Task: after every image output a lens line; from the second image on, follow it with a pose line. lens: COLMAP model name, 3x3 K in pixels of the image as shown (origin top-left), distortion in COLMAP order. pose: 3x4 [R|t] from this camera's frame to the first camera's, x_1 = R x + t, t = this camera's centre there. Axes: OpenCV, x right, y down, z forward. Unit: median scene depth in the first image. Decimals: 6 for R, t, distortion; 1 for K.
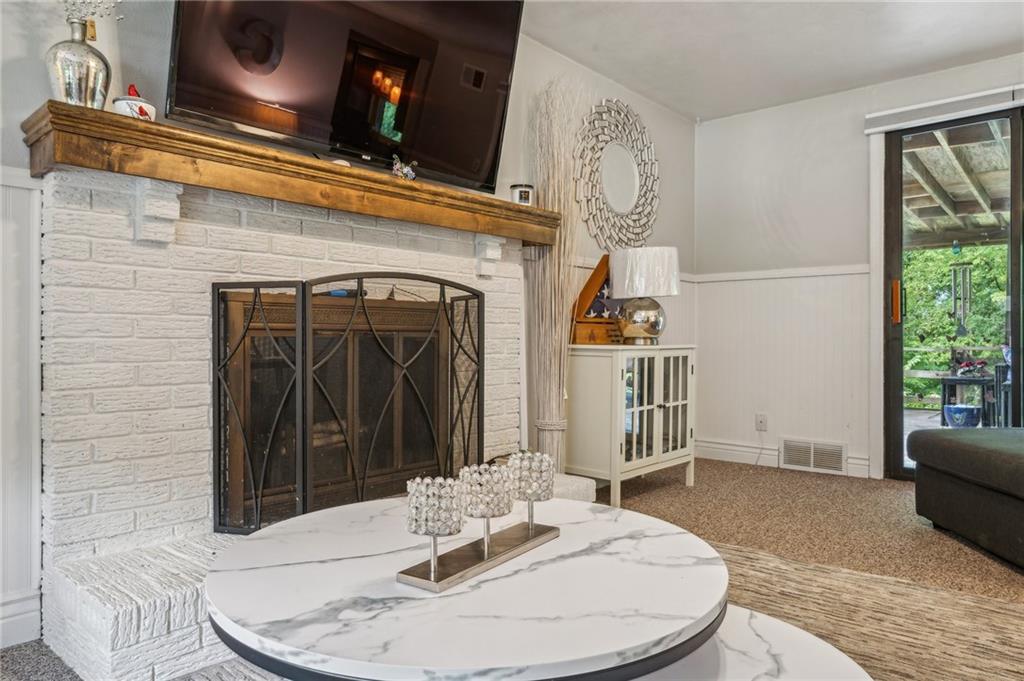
lens RADIAL K [[688.7, 0, 512.0], [0, 688.7, 340.5], [0, 0, 1]] dist [-0.009222, -0.001859]
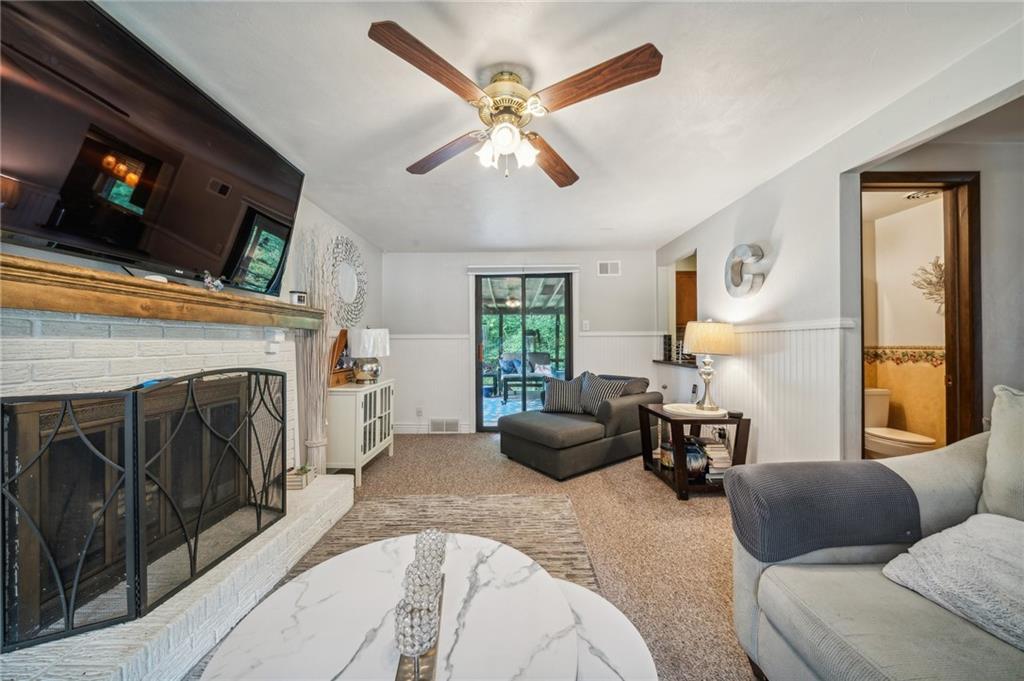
lens RADIAL K [[348.5, 0, 512.0], [0, 348.5, 340.5], [0, 0, 1]] dist [-0.010869, -0.000035]
pose [[0.748971, 0.000801, 0.662602, -0.147213], [0.005319, 0.999960, -0.007221, -0.113019], [-0.662581, 0.008932, 0.748937, 0.113105]]
